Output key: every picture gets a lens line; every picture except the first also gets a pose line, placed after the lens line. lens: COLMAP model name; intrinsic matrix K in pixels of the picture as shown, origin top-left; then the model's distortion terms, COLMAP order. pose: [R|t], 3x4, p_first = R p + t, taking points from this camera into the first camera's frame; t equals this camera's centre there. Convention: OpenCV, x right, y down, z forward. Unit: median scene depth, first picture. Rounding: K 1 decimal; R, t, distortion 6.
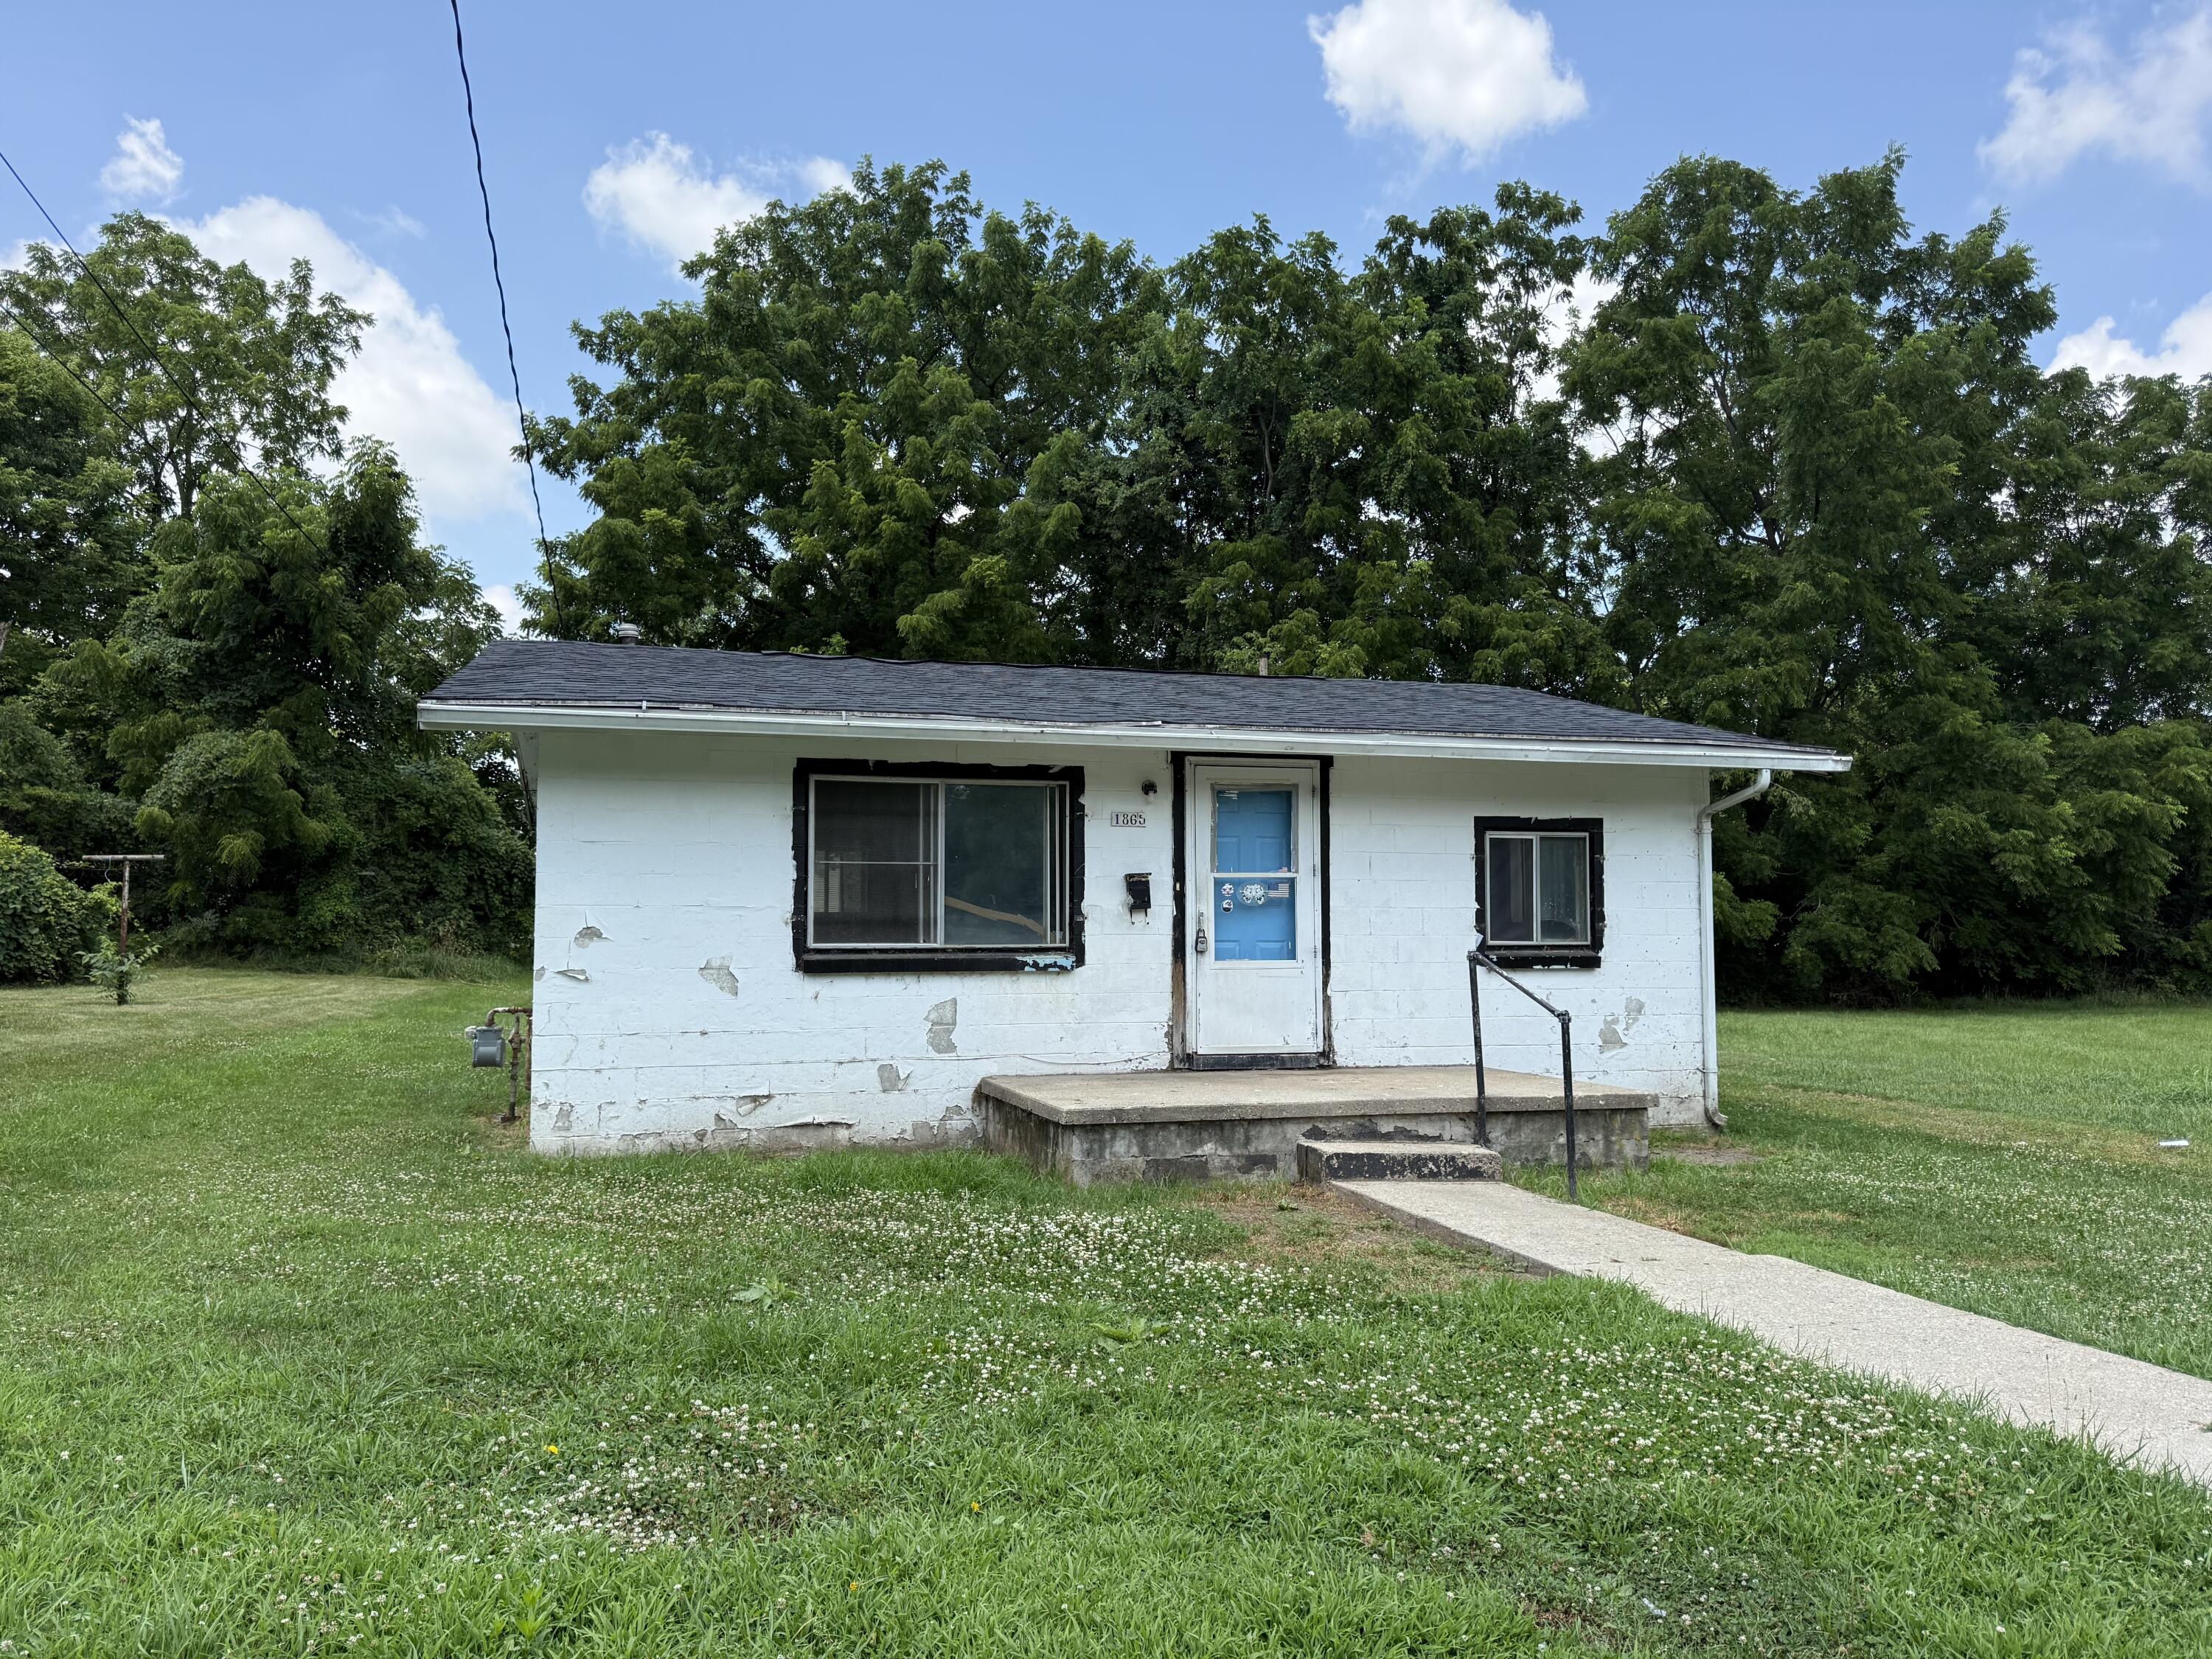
lens RADIAL K [[1546.8, 0, 1113.0], [0, 1546.8, 854.1], [0, 0, 1]] dist [0.058158, -0.051596]
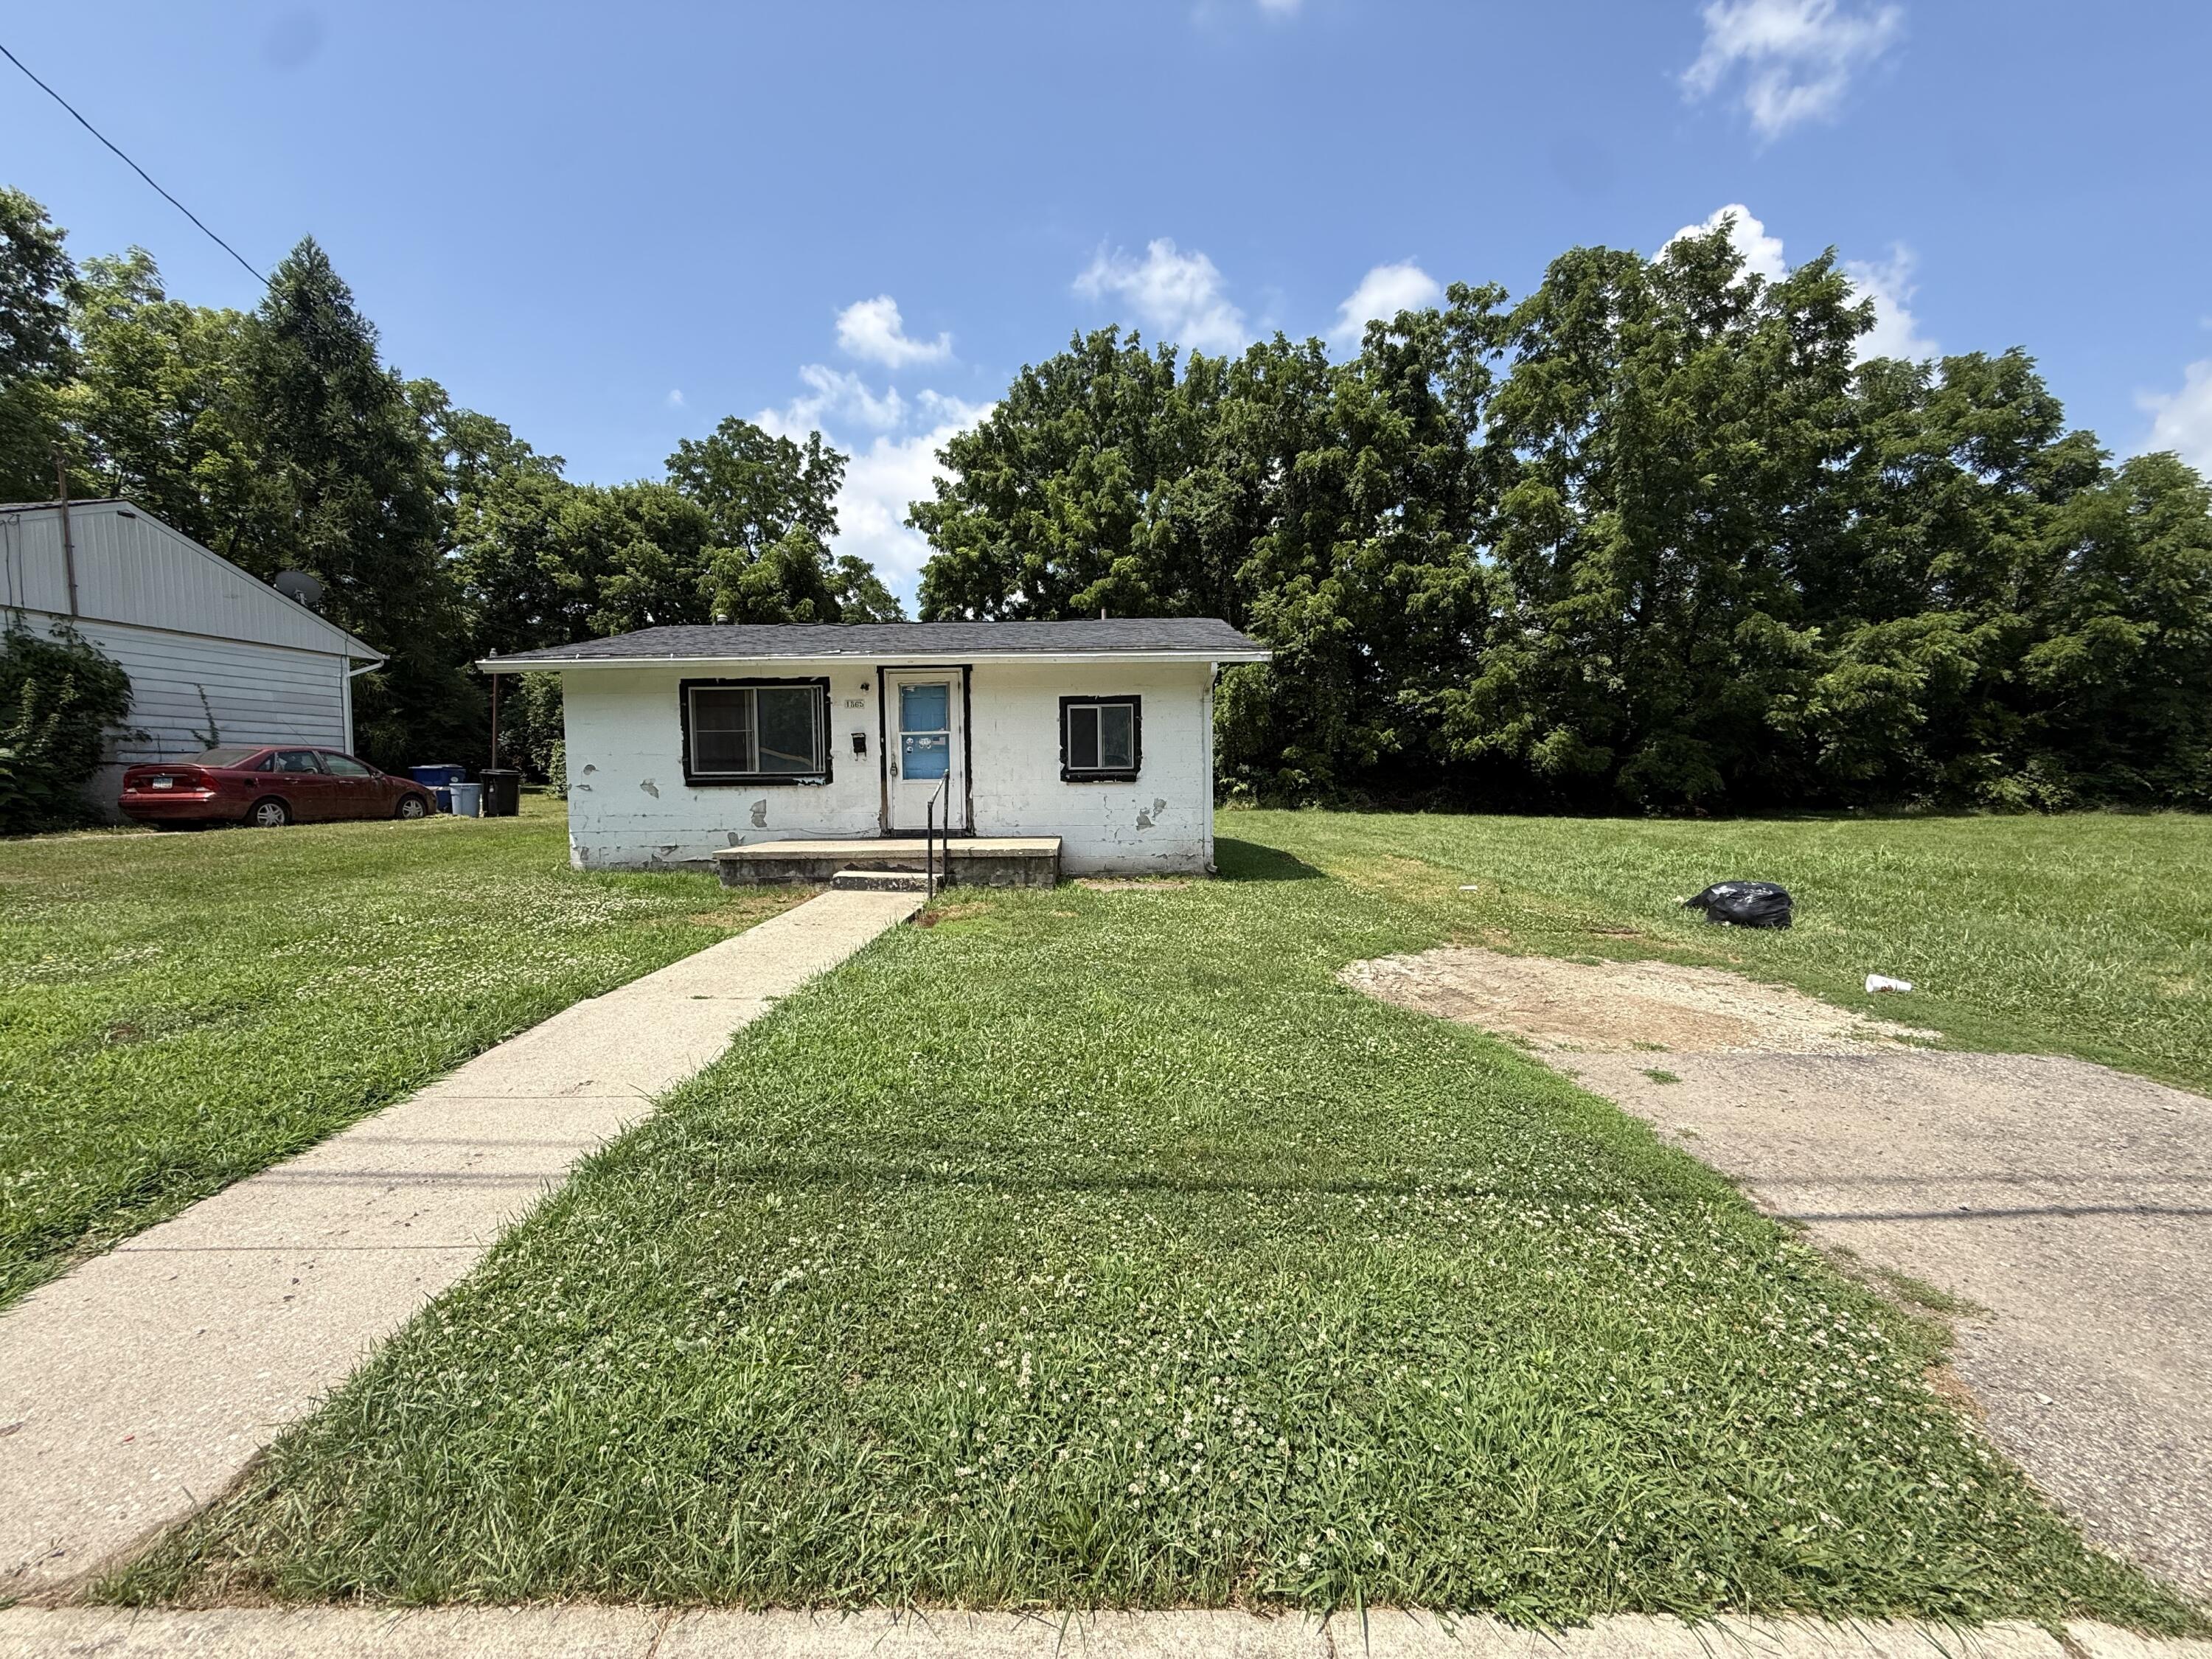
lens RADIAL K [[876.7, 0, 1108.9], [0, 876.7, 824.4], [0, 0, 1]] dist [0.014253, 0.000336]
pose [[0.960863, 0.004630, -0.276984, 0.552654], [0.023878, 0.994755, 0.099460, 0.021710], [0.275992, -0.102181, 0.955713, 0.047463]]
